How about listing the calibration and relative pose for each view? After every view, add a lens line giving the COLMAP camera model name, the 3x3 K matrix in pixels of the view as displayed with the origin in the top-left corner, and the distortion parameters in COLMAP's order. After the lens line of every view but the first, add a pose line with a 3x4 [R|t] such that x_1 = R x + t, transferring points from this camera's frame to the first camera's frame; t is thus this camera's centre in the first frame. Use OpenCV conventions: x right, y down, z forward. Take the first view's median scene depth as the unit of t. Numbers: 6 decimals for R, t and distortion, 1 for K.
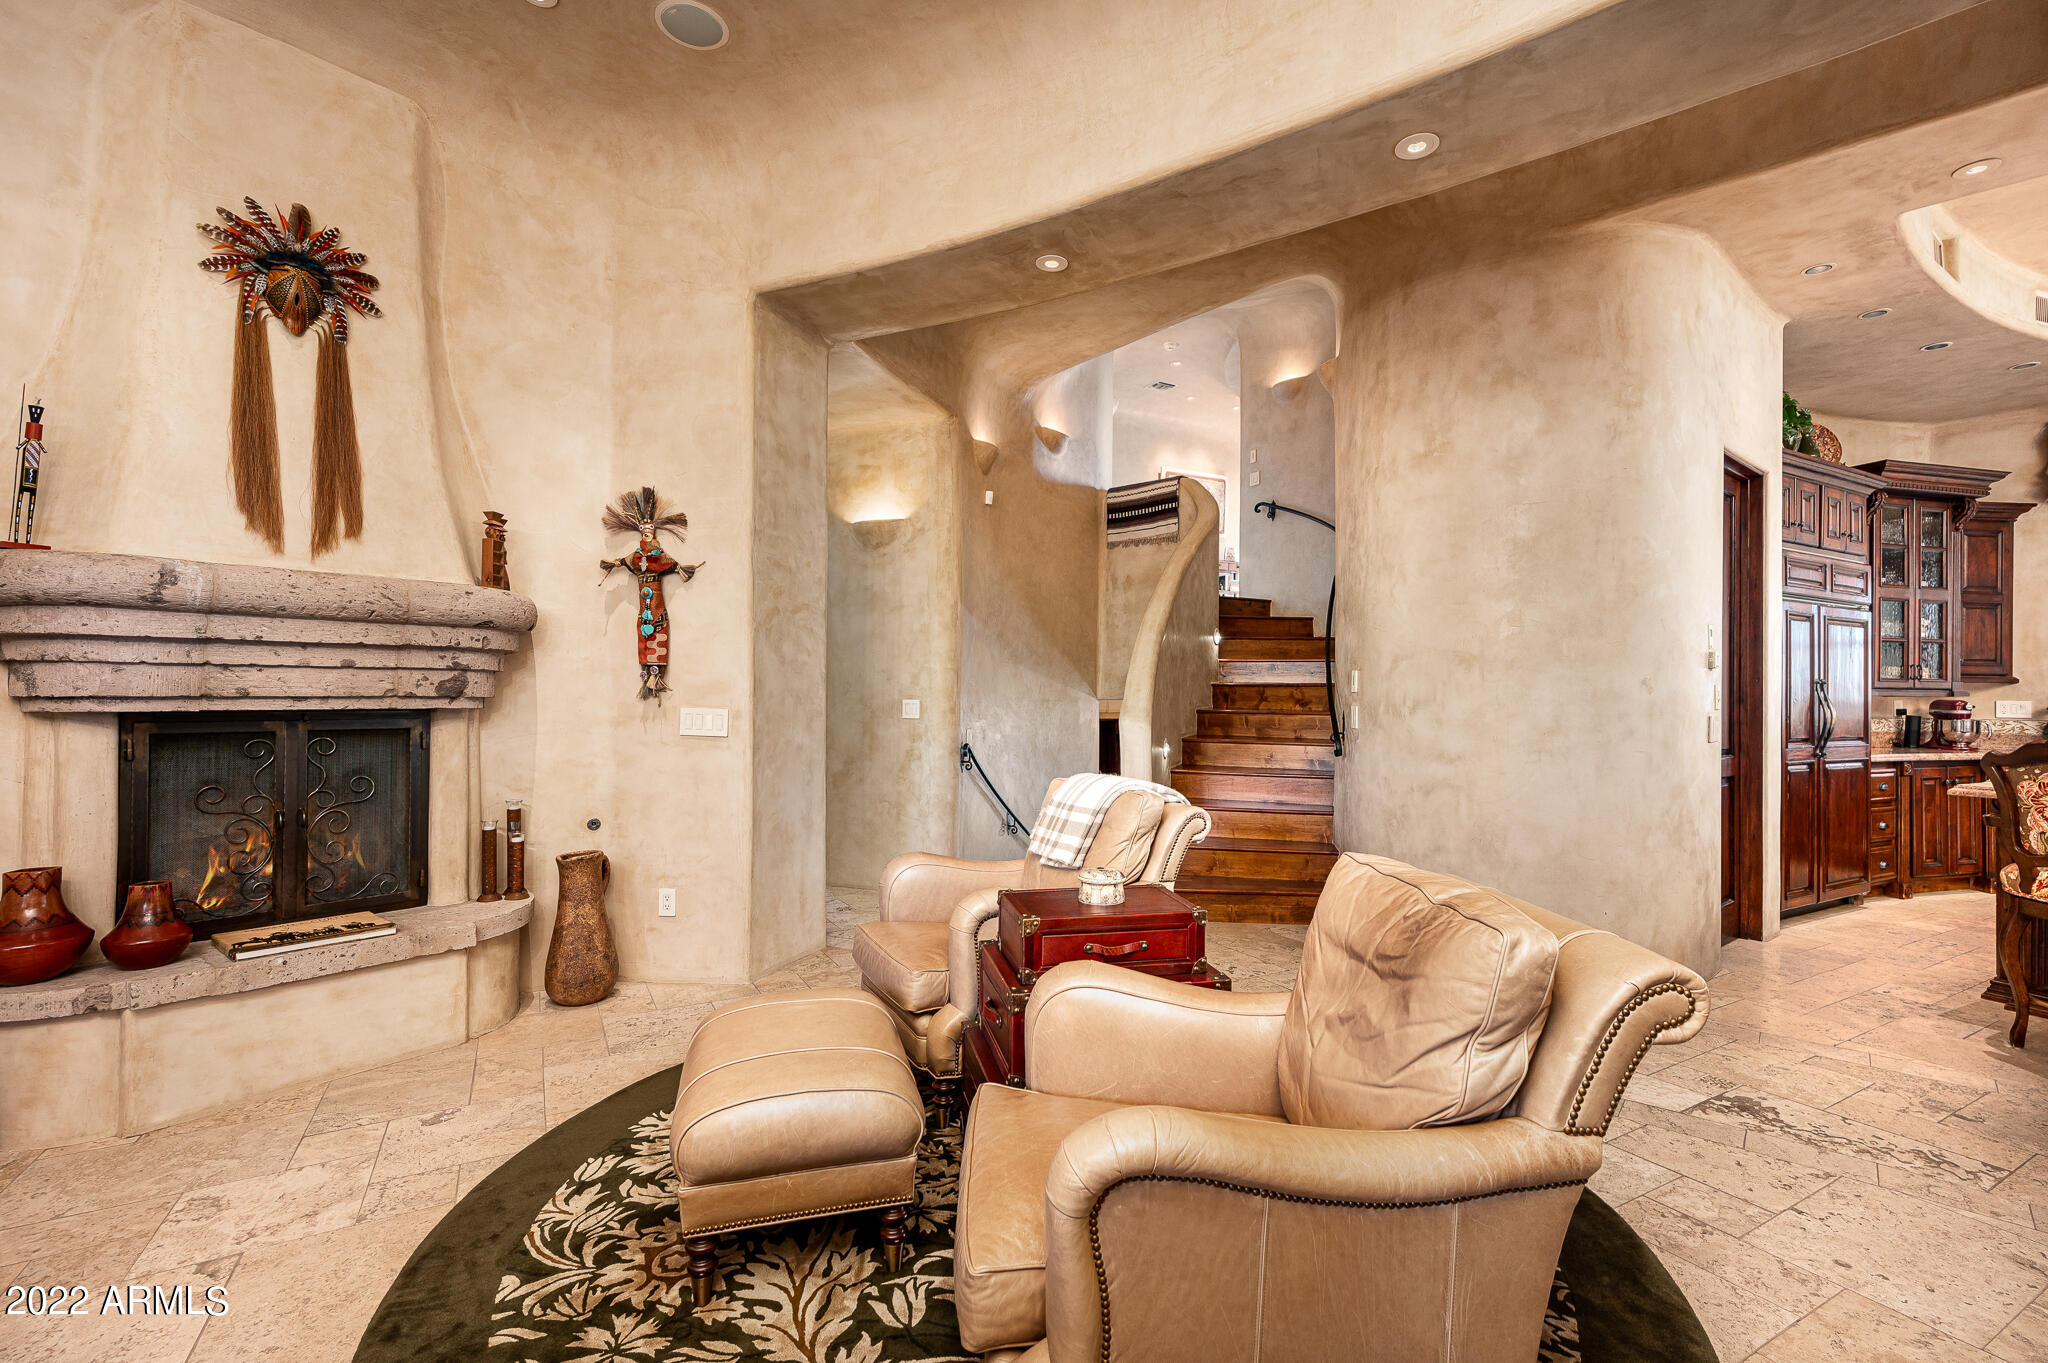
lens RADIAL K [[909.4, 0, 1019.6], [0, 909.4, 691.4], [0, 0, 1]] dist [-0.001177, -0.000064]
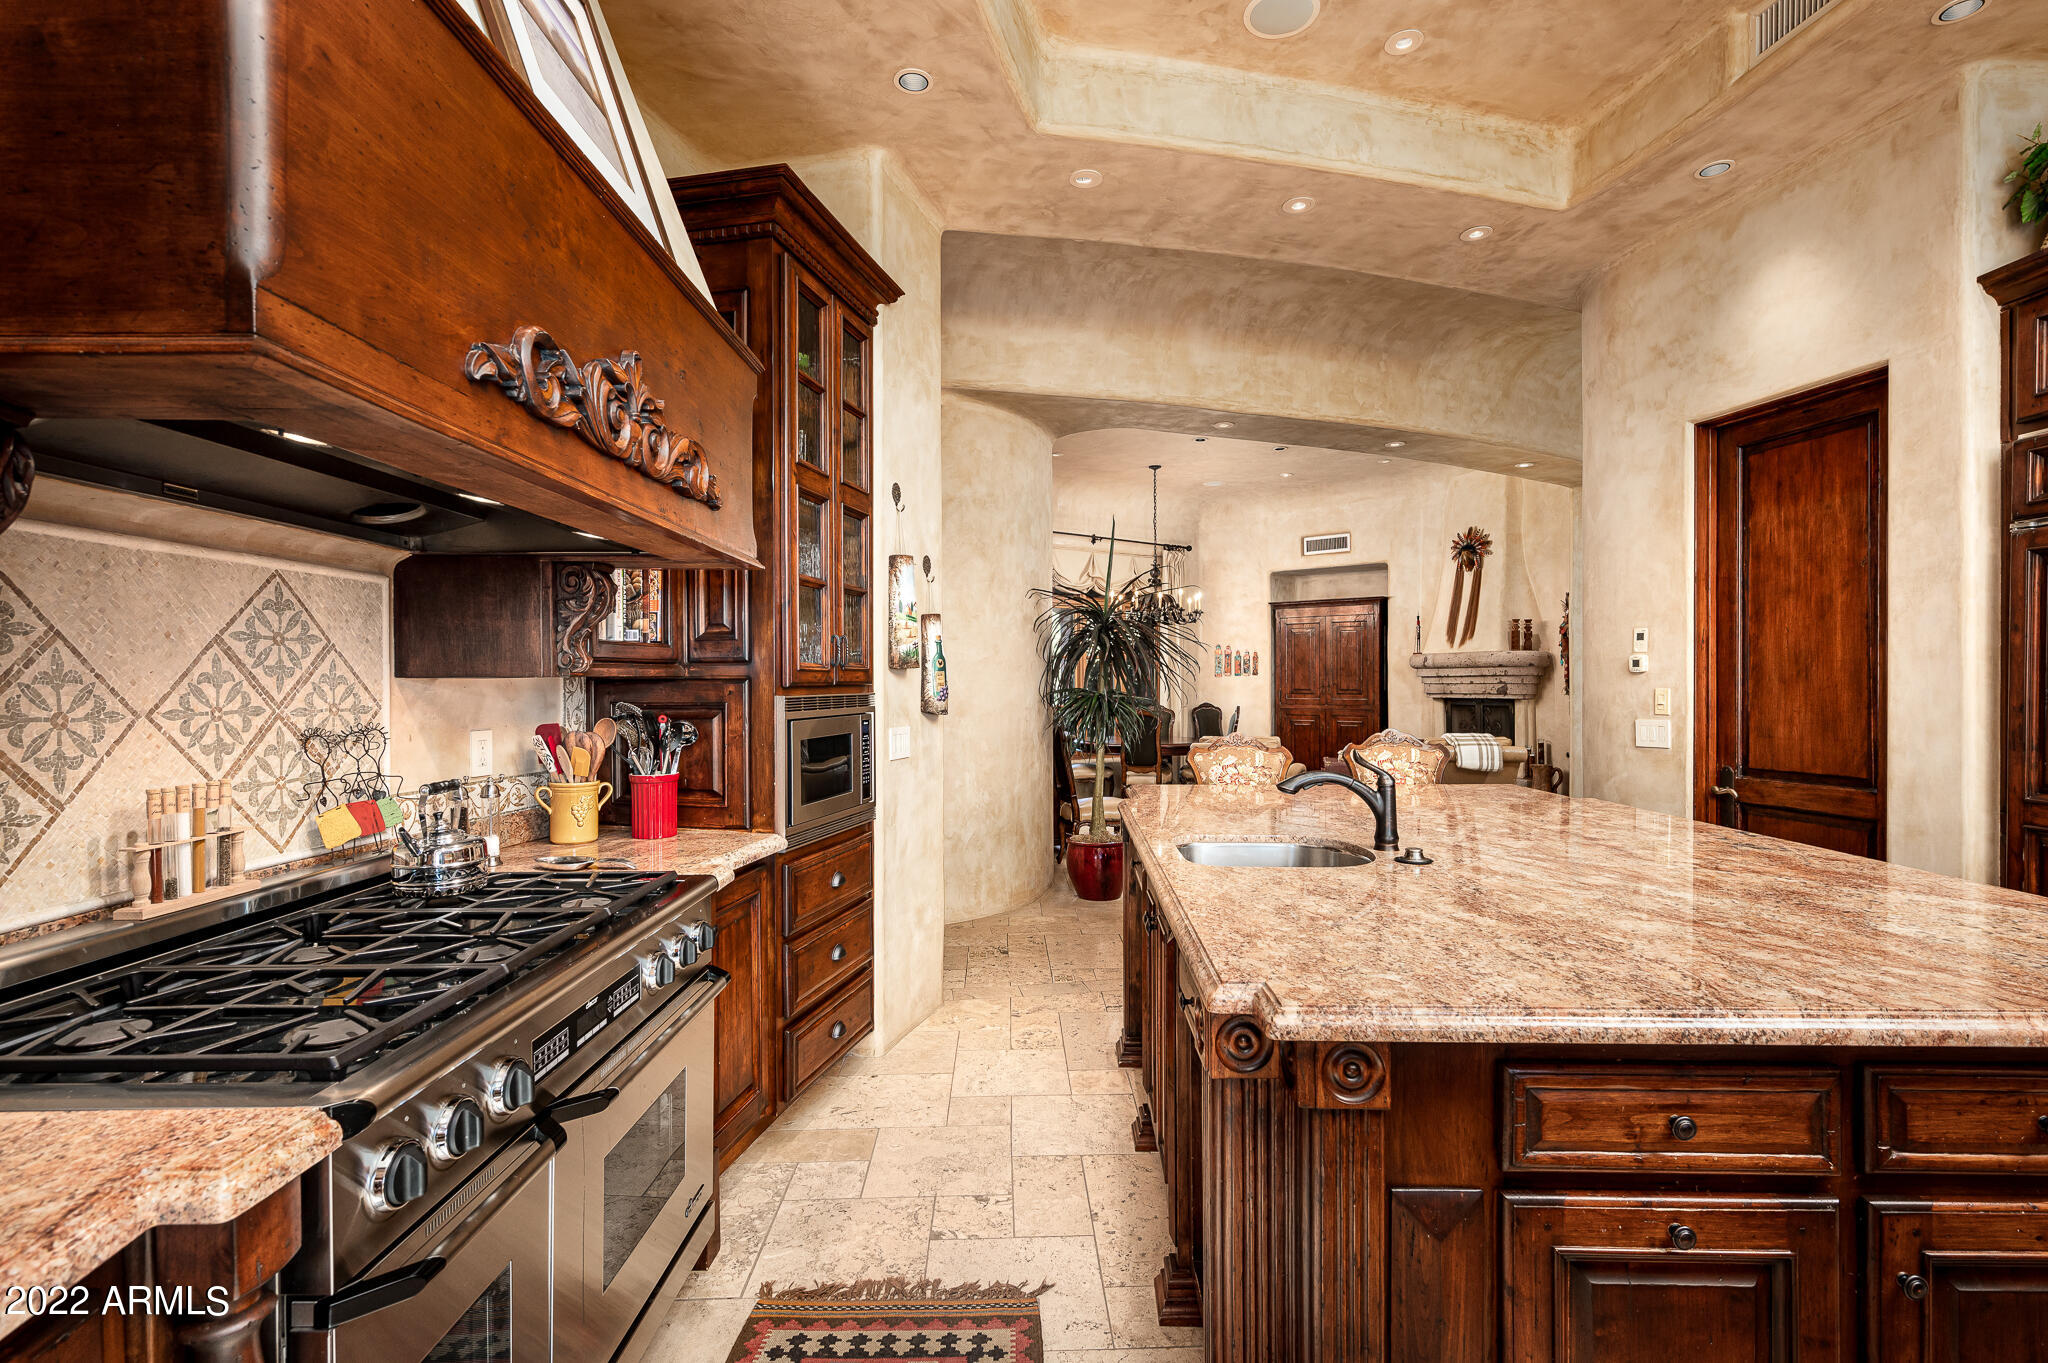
lens RADIAL K [[957.5, 0, 1024.0], [0, 957.5, 681.5], [0, 0, 1]] dist [-0.000196, 0.000249]
pose [[-0.472780, -0.006412, -0.881157, 1.592272], [0.002755, 0.999958, -0.008755, -0.006060], [0.881176, -0.006566, -0.472743, 0.716486]]
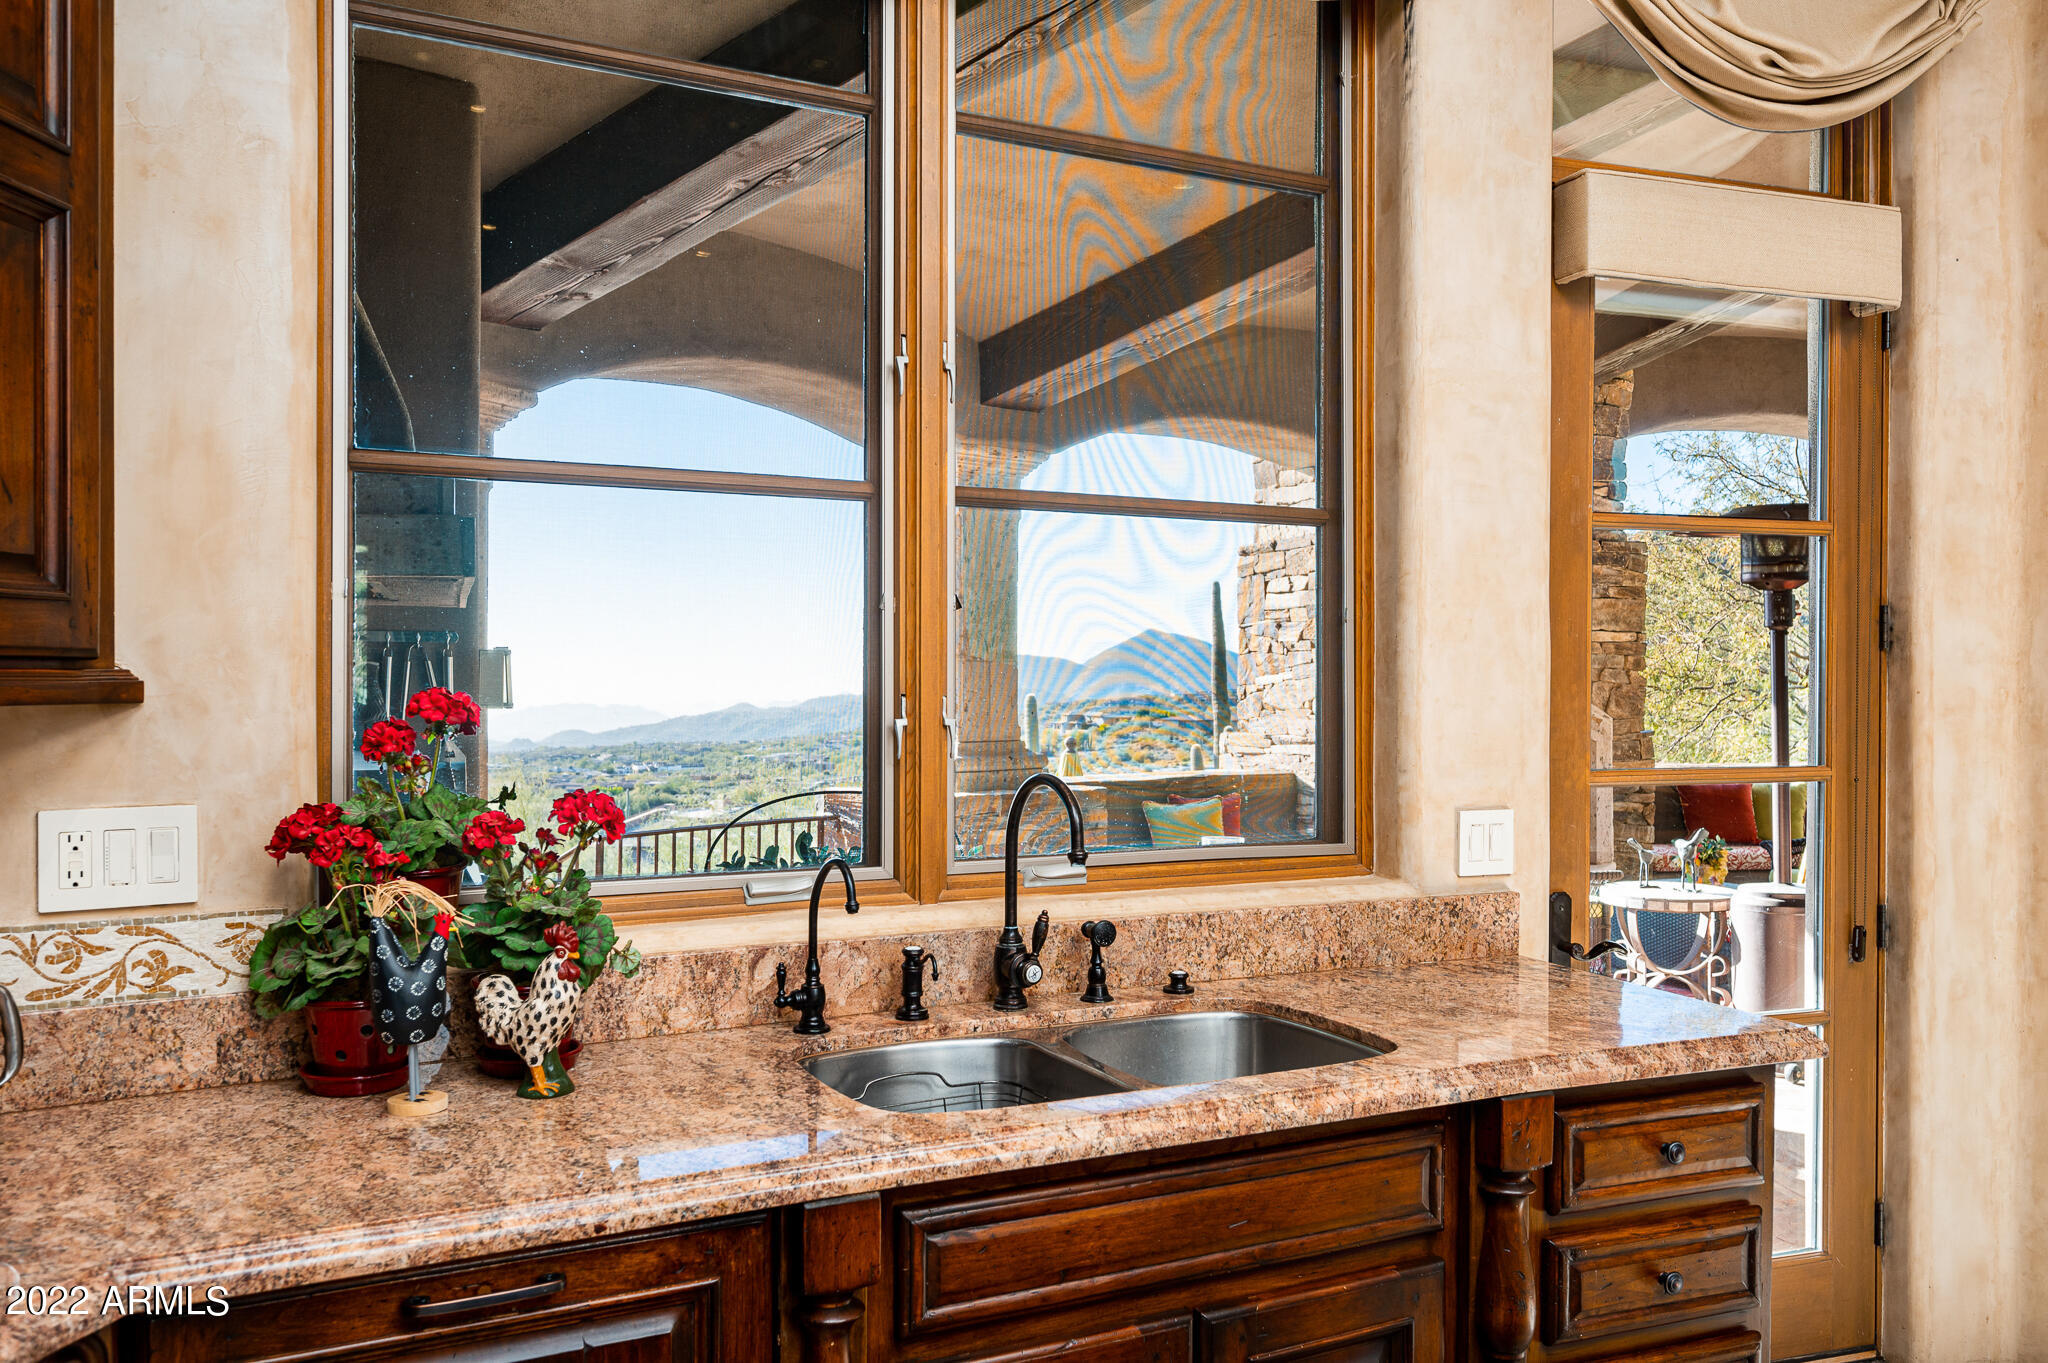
lens RADIAL K [[1588.0, 0, 1026.1], [0, 1588.0, 683.8], [0, 0, 1]] dist [-0.000487, -0.002661]
pose [[0.166617, -0.011671, 0.985953, 1.026154], [-0.005299, 0.999905, 0.012732, -0.021886], [-0.986007, -0.007346, 0.166539, 0.968768]]
